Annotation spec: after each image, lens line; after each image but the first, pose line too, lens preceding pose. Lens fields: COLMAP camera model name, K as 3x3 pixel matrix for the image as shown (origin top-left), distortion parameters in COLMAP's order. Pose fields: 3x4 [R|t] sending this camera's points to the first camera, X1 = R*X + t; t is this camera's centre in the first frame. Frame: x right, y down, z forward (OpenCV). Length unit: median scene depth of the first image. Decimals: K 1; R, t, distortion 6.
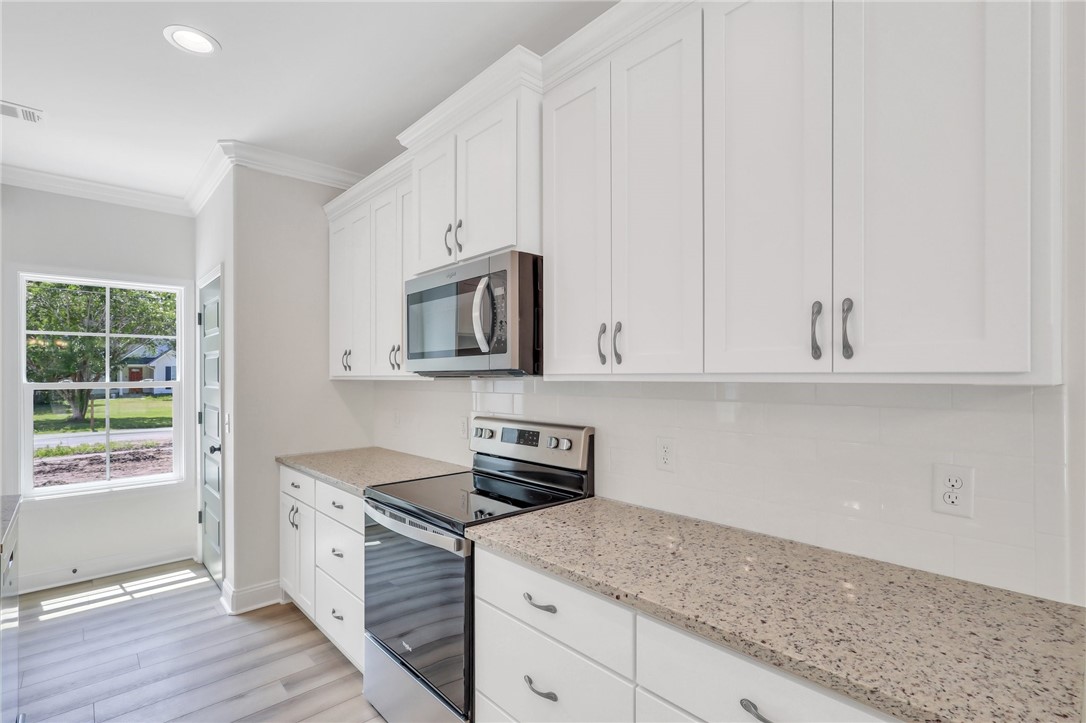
lens RADIAL K [[506.1, 0, 538.1], [0, 506.1, 375.2], [0, 0, 1]] dist [0.003403, 0.000498]
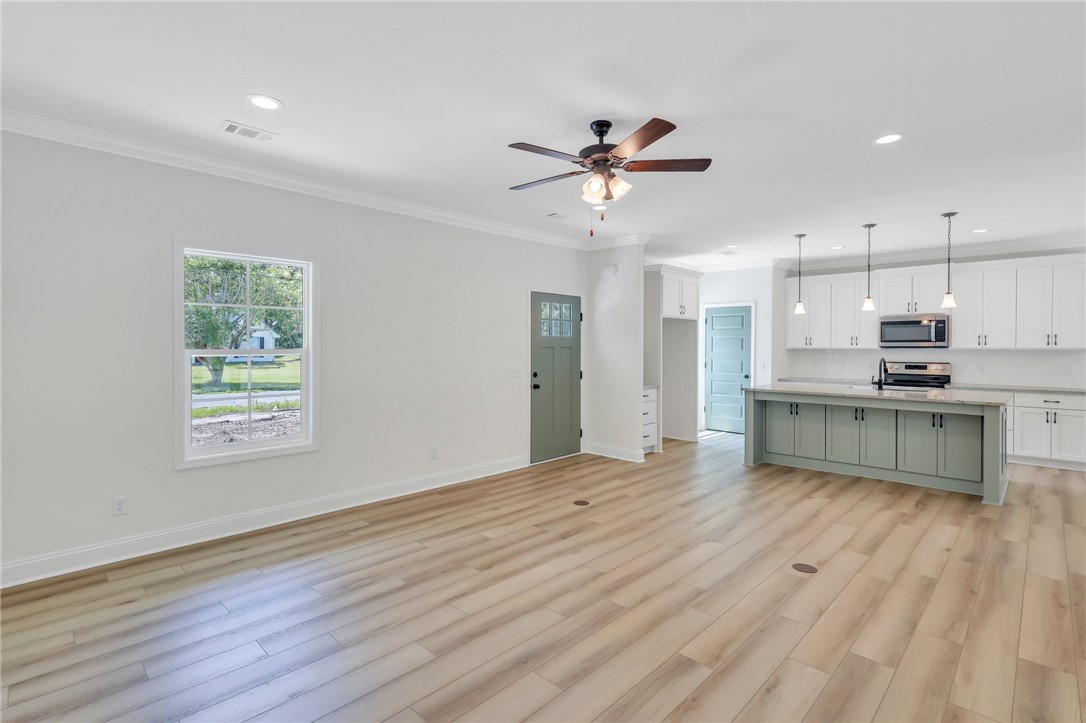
lens RADIAL K [[515.1, 0, 532.9], [0, 515.1, 348.9], [0, 0, 1]] dist [0.001790, 0.000784]
pose [[0.998869, 0.007614, 0.046934, -1.838958], [-0.007710, 0.999969, 0.001848, 0.014647], [-0.046919, -0.002208, 0.998896, -1.499489]]
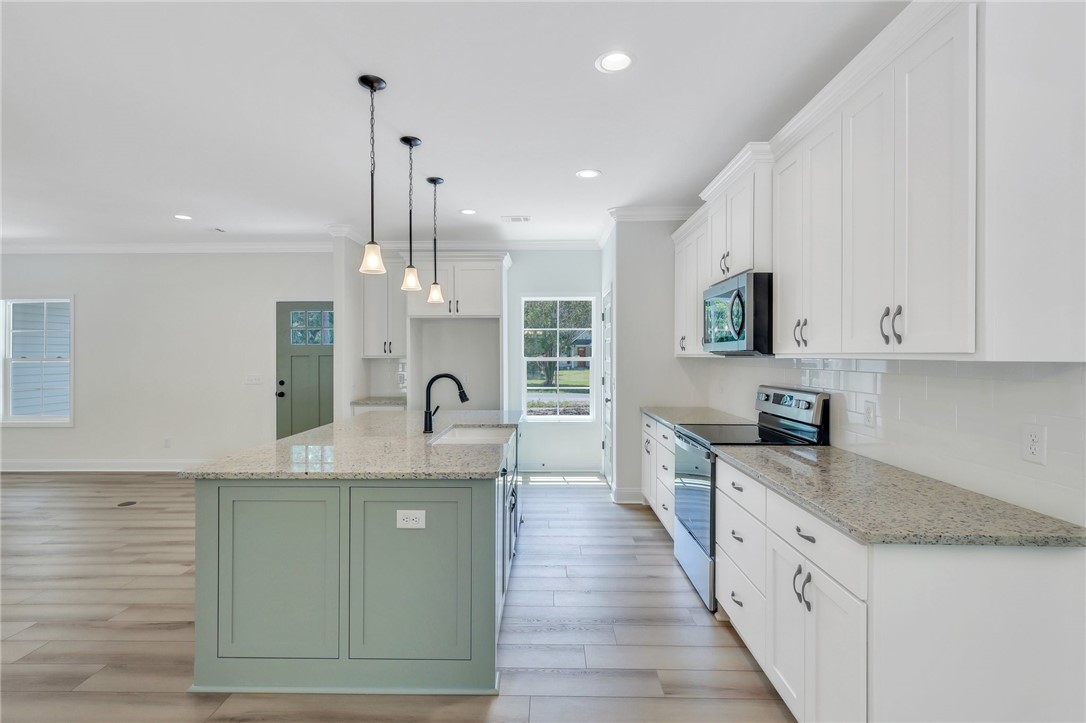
lens RADIAL K [[508.6, 0, 538.9], [0, 508.6, 353.6], [0, 0, 1]] dist [-0.001457, 0.000142]
pose [[0.727100, 0.002492, -0.686527, 0.302154], [-0.002124, 0.999997, 0.001380, -0.000939], [0.686528, 0.000455, 0.727103, -0.309747]]
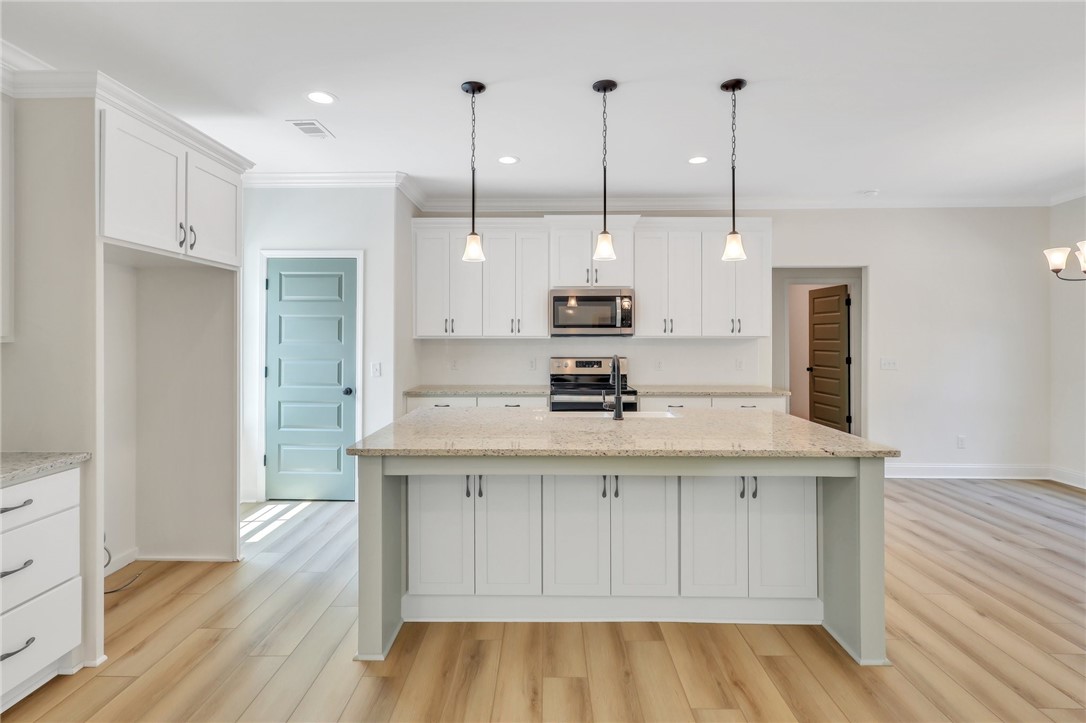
lens RADIAL K [[519.2, 0, 538.0], [0, 519.2, 335.2], [0, 0, 1]] dist [0.004750, 0.000737]
pose [[0.684719, 0.009245, 0.728748, -1.305583], [-0.003004, 0.999947, -0.009863, 0.013514], [-0.728801, 0.004564, 0.684710, -0.276734]]
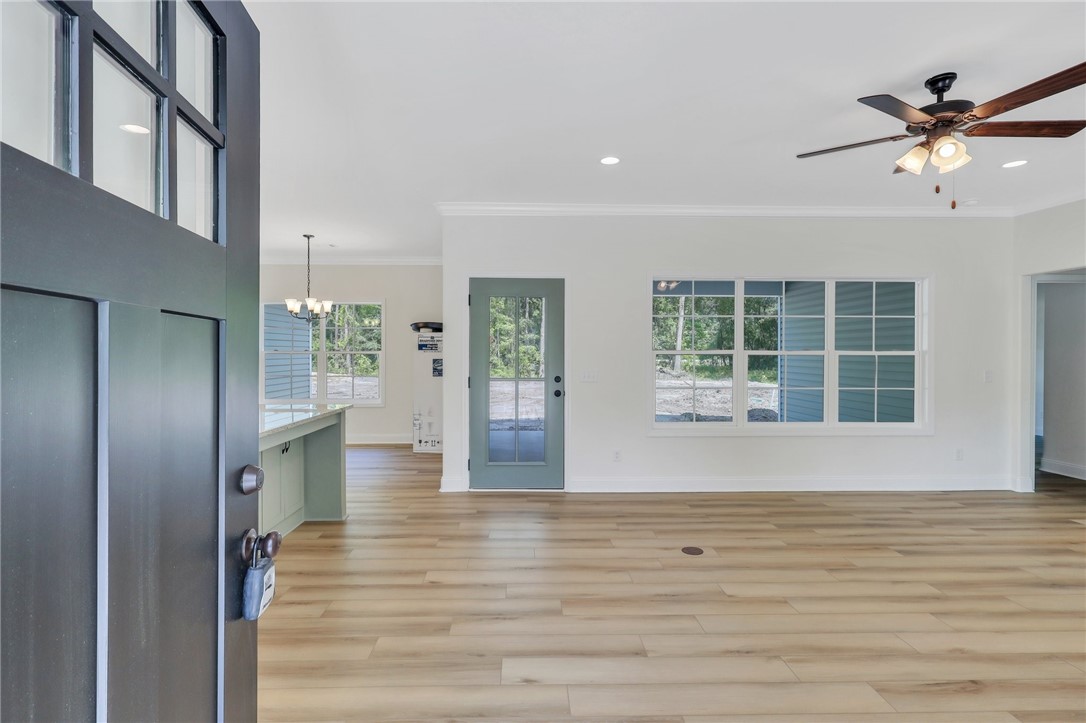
lens RADIAL K [[523.1, 0, 538.3], [0, 523.1, 355.0], [0, 0, 1]] dist [0.000926, 0.000025]
pose [[-0.758844, 0.003347, 0.651264, -1.722415], [0.004102, 0.999992, -0.000359, 0.031794], [-0.651259, 0.002399, -0.758852, 0.551594]]
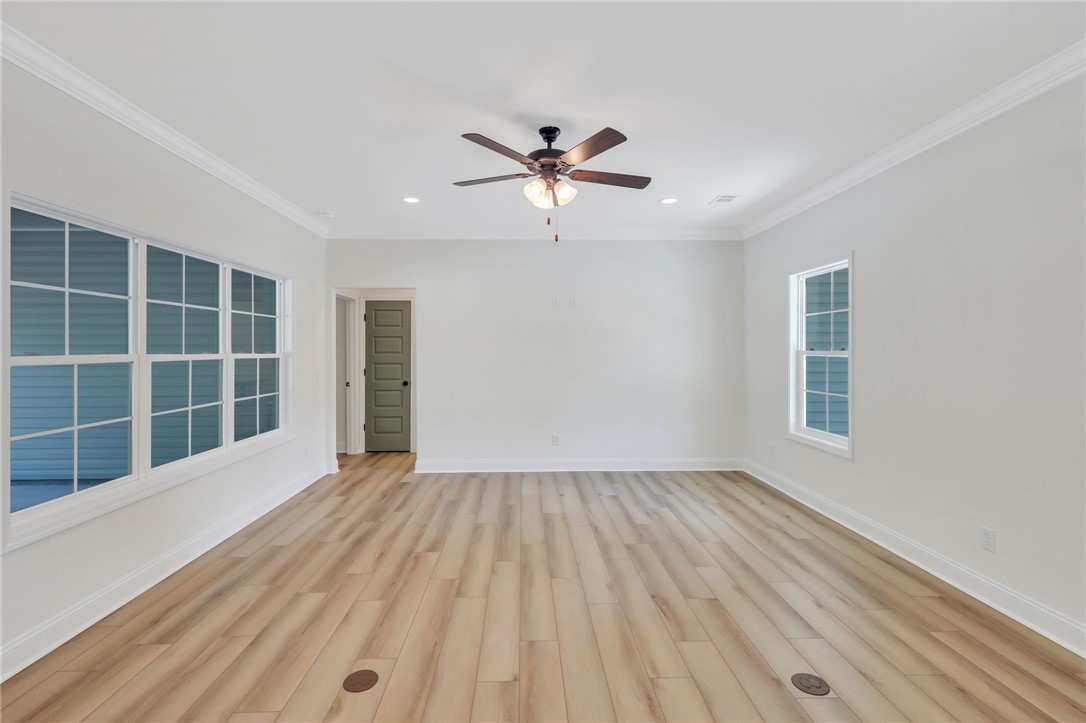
lens RADIAL K [[508.6, 0, 538.9], [0, 508.6, 353.6], [0, 0, 1]] dist [-0.001457, 0.000142]
pose [[-0.649206, 0.012547, -0.760509, -0.896007], [0.003912, 0.999906, 0.013157, 0.007953], [0.760603, 0.005567, -0.649194, 0.109770]]
